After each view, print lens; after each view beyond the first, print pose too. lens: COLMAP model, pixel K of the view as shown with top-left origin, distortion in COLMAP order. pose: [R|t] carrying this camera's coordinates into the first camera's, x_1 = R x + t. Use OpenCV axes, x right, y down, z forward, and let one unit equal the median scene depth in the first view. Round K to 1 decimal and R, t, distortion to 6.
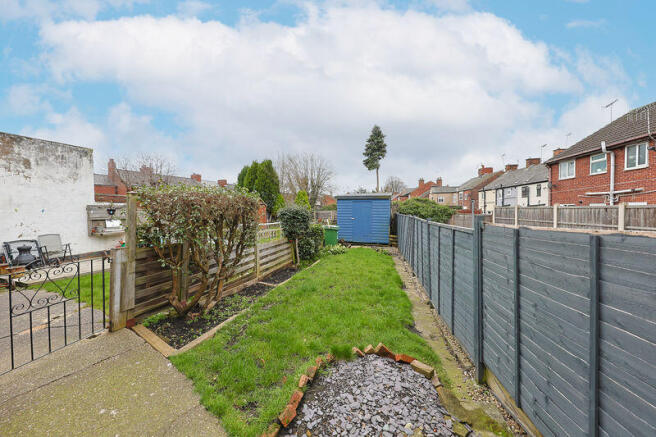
lens RADIAL K [[218.0, 0, 330.2], [0, 218.0, 213.4], [0, 0, 1]] dist [0.040317, -0.010890]
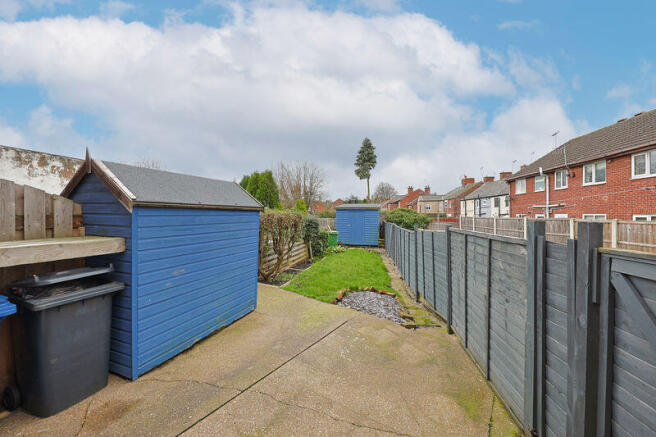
lens RADIAL K [[218.0, 0, 330.2], [0, 218.0, 213.4], [0, 0, 1]] dist [0.040317, -0.010890]
pose [[0.999130, 0.005349, 0.041358, -0.040729], [-0.004124, 0.999552, -0.029654, -0.005337], [-0.041498, 0.029458, 0.998704, -0.169457]]
